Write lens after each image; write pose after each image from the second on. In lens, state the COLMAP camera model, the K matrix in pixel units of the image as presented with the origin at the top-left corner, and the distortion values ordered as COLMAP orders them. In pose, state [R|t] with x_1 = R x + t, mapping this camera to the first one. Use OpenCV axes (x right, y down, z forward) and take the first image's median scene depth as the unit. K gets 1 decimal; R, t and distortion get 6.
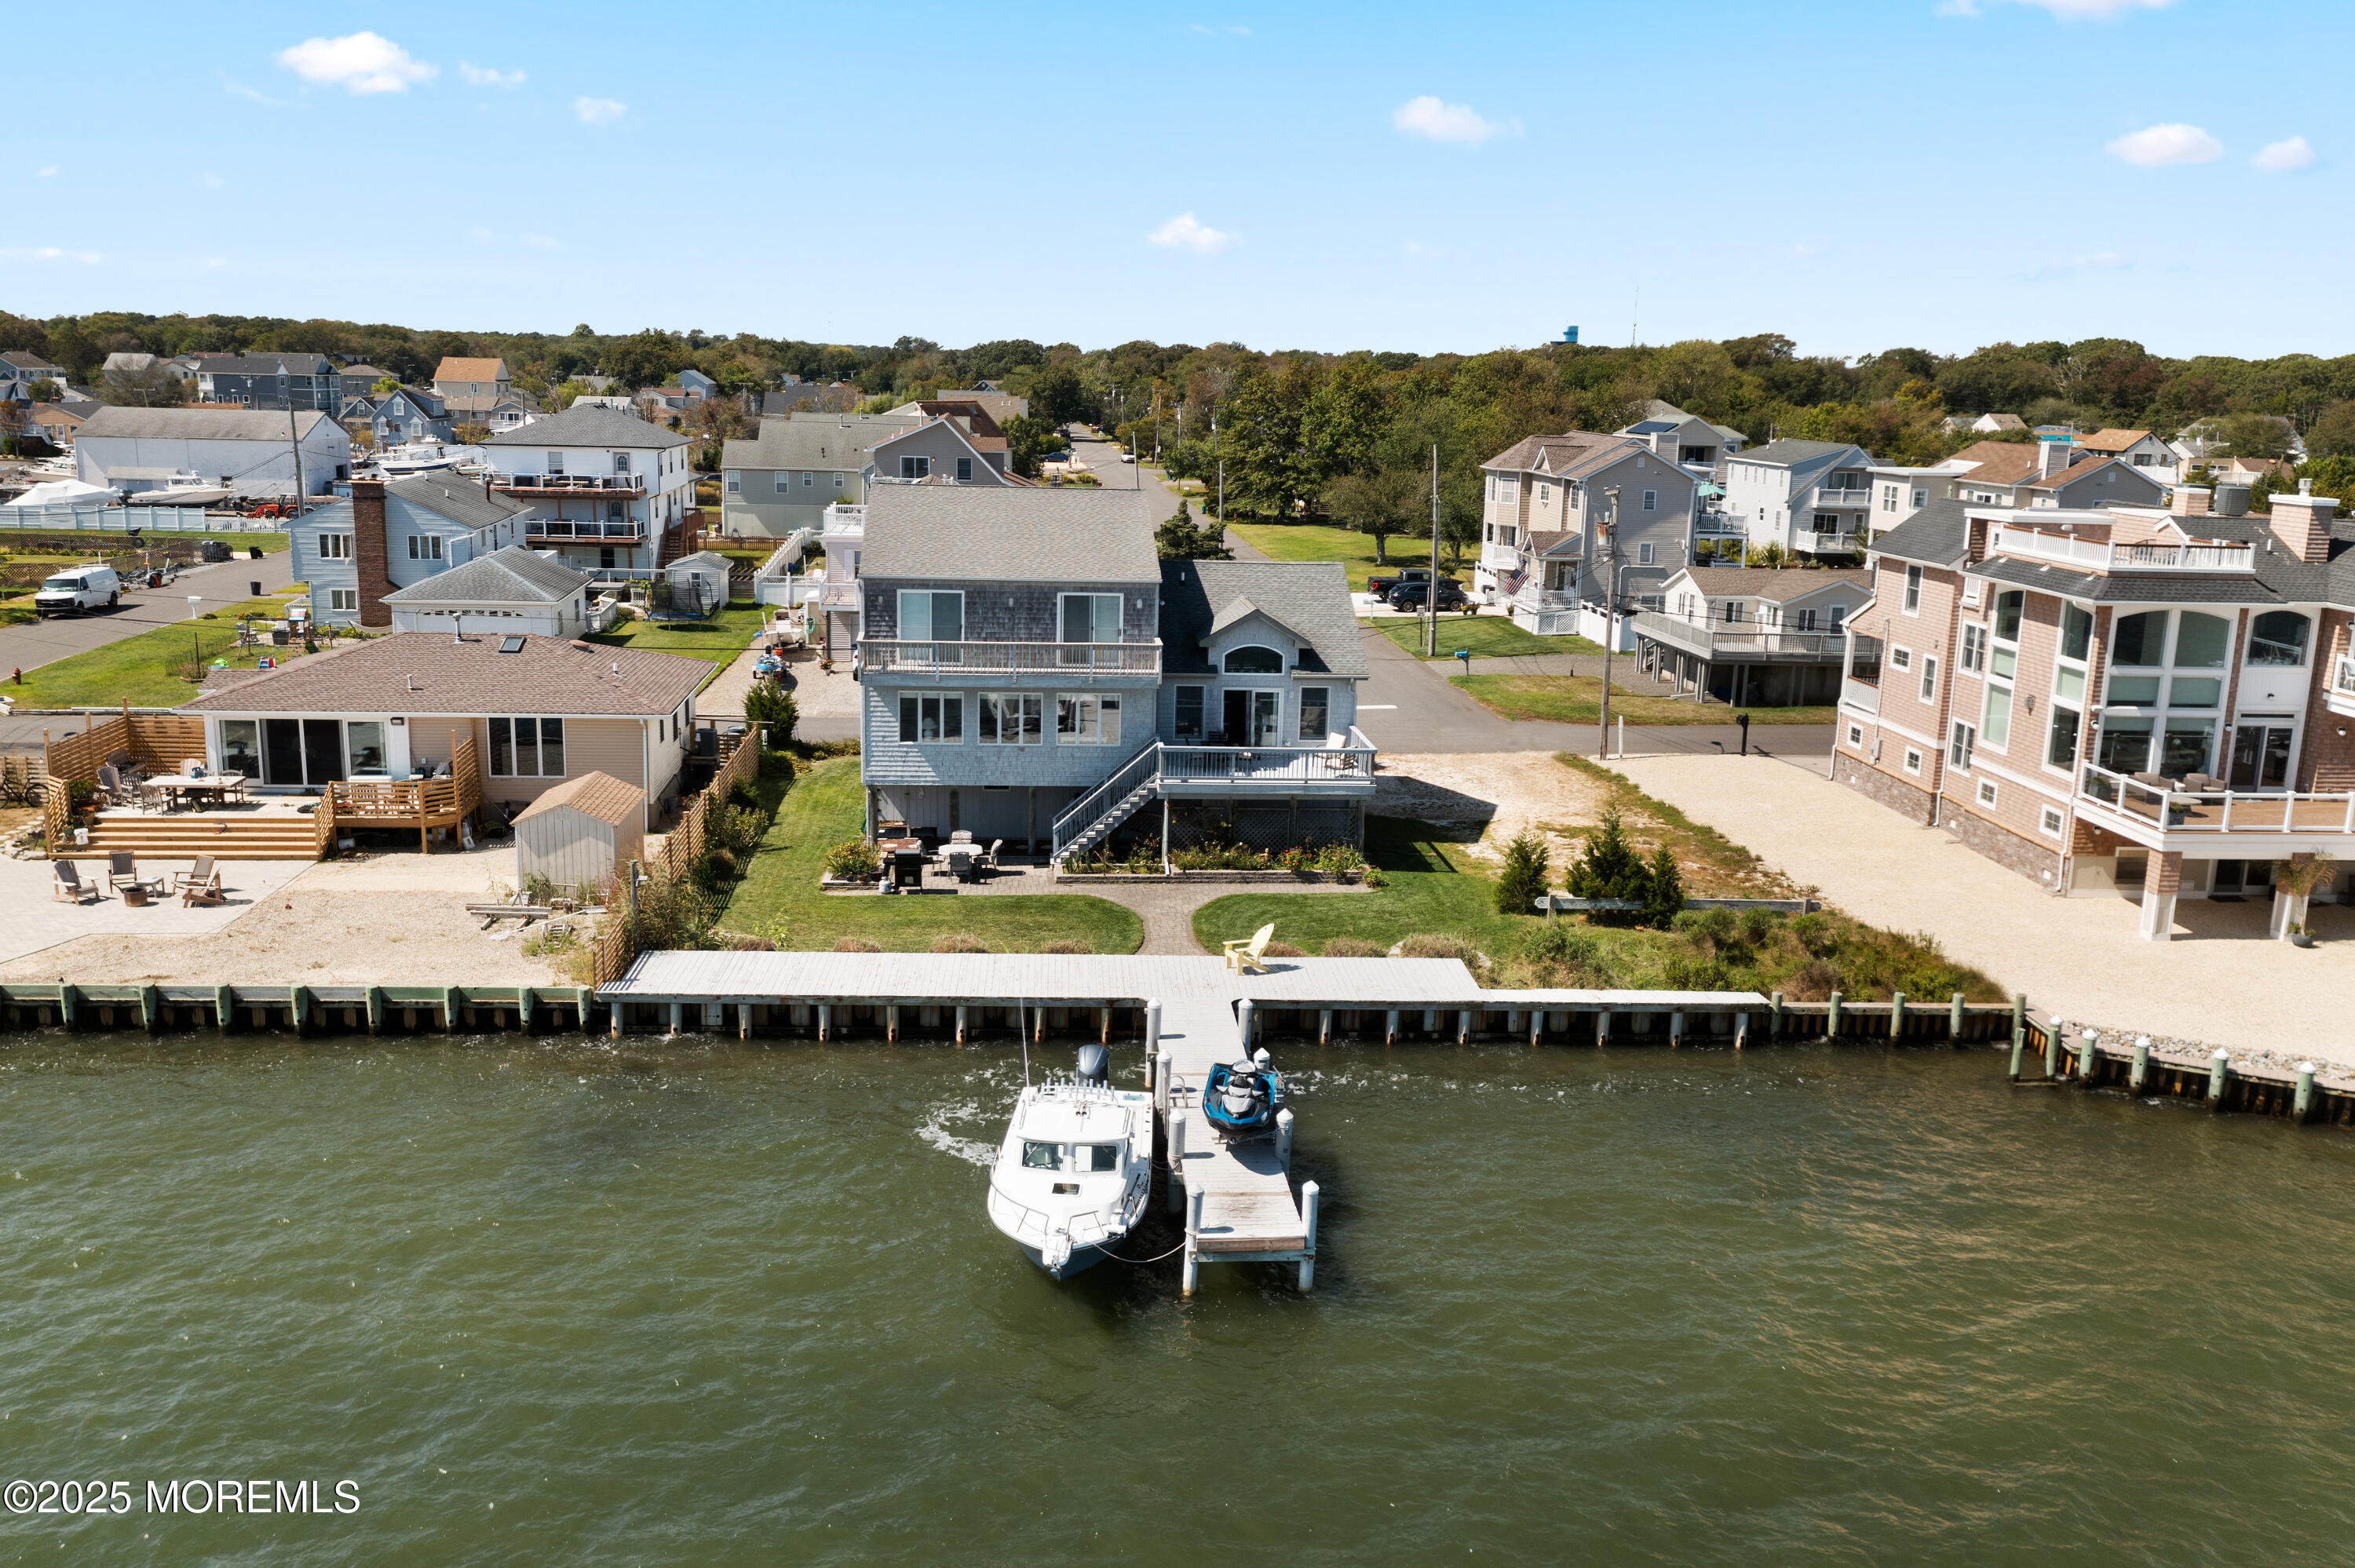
lens RADIAL K [[1849.0, 0, 1130.5], [0, 1849.0, 782.8], [0, 0, 1]] dist [-0.002505, 0.001973]
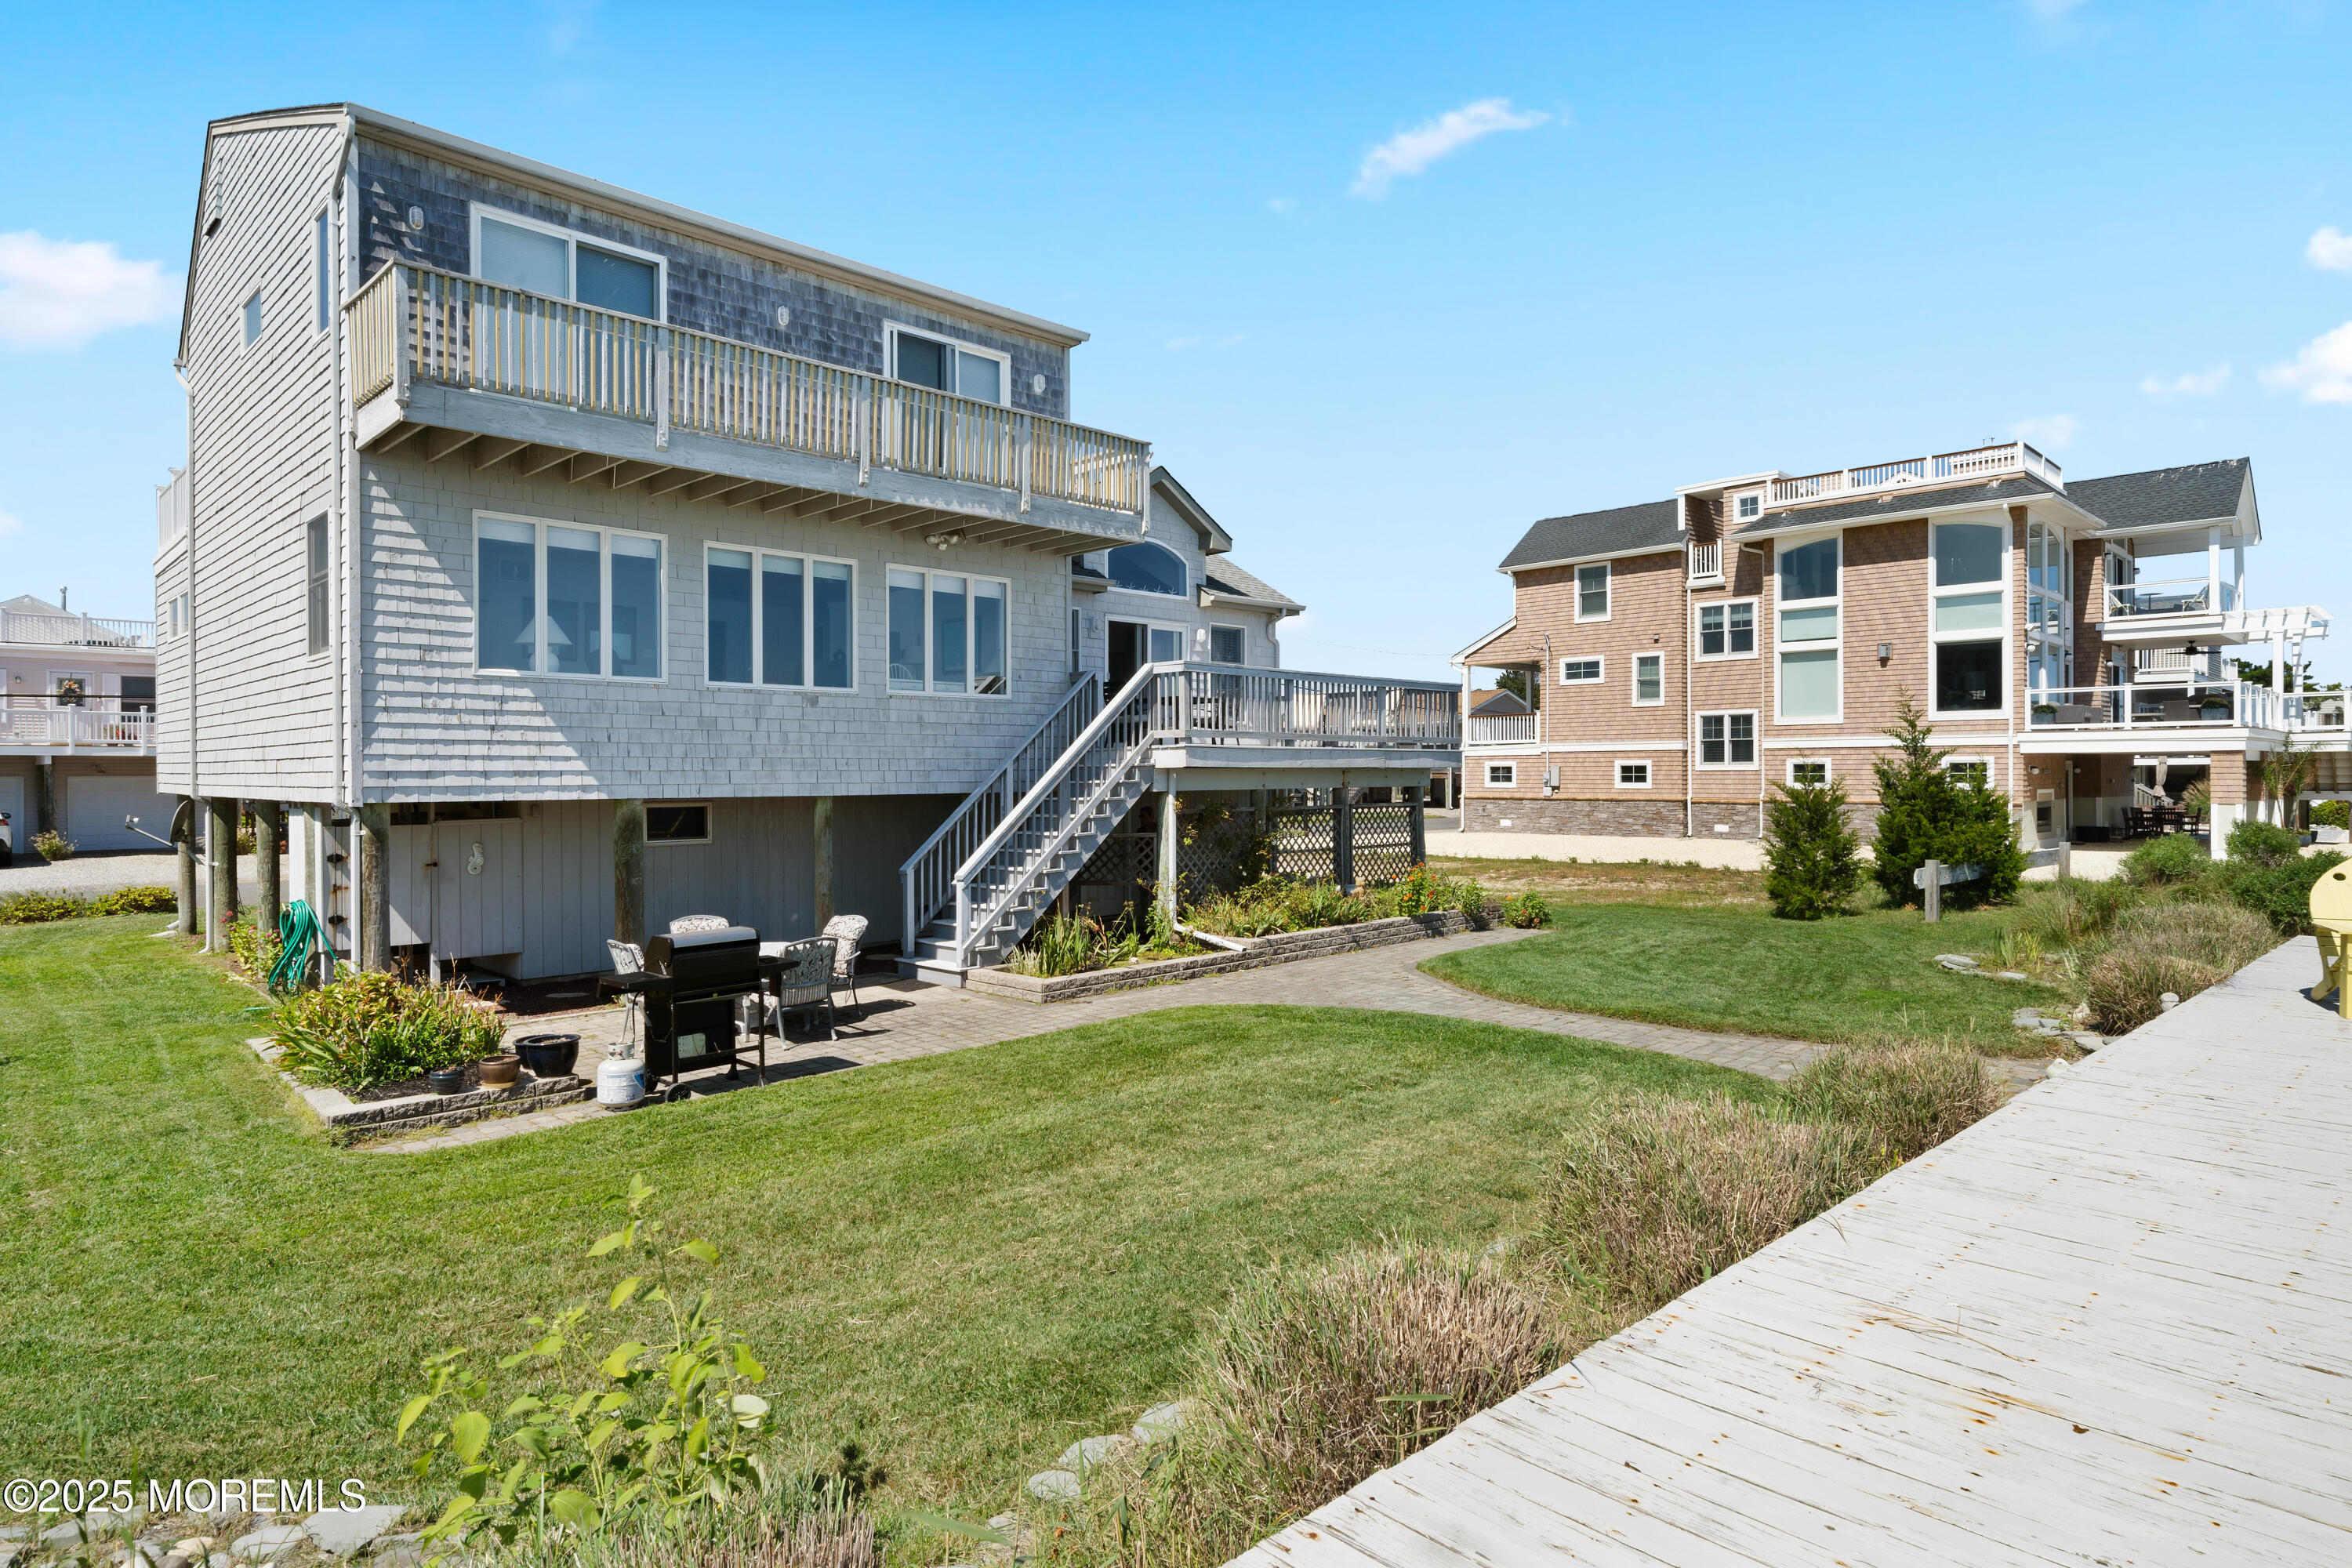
lens RADIAL K [[1291.4, 0, 1148.9], [0, 1291.4, 775.0], [0, 0, 1]] dist [0.004048, 0.000558]
pose [[0.773034, -0.028681, 0.633716, -0.181360], [0.154051, 0.977561, -0.143675, 0.048813], [-0.615375, 0.208690, 0.760106, 0.763440]]
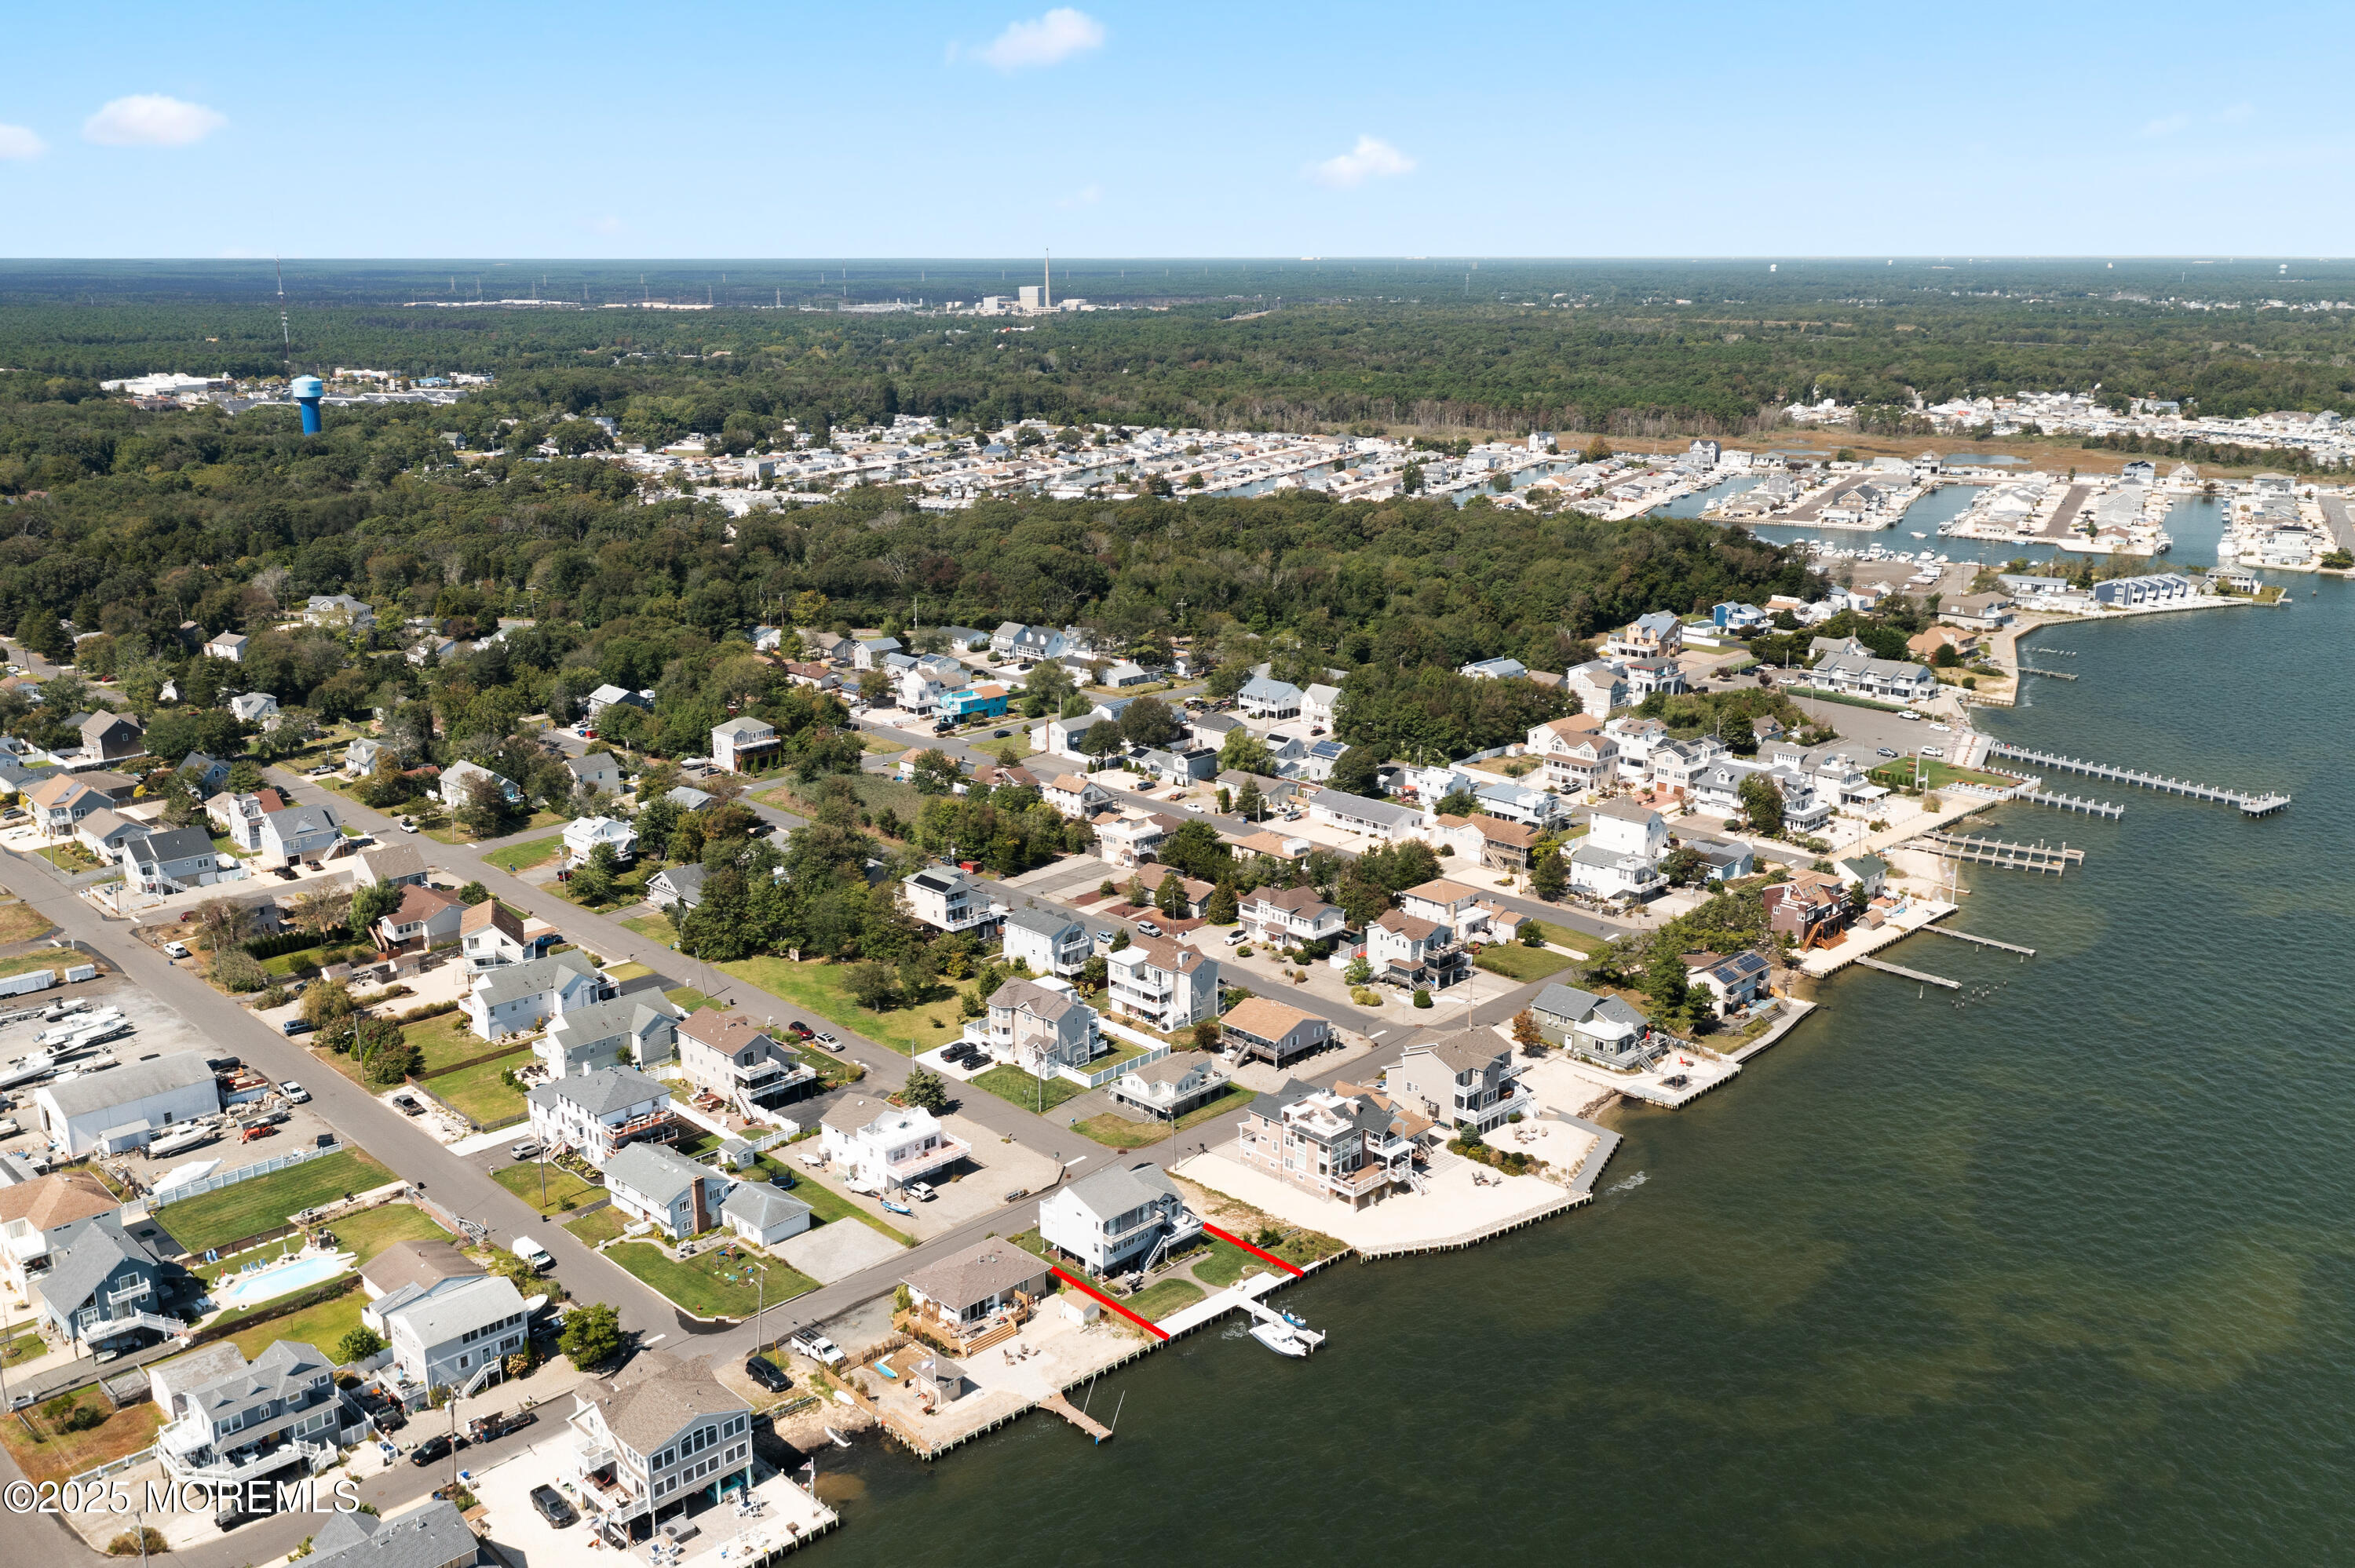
lens RADIAL K [[1849.0, 0, 1130.5], [0, 1849.0, 782.8], [0, 0, 1]] dist [-0.002505, 0.001973]
pose [[0.775798, -0.170954, 0.607381, -2.286694], [0.153309, 0.984822, 0.081370, -1.309114], [-0.612073, 0.029991, 0.790233, -2.146605]]
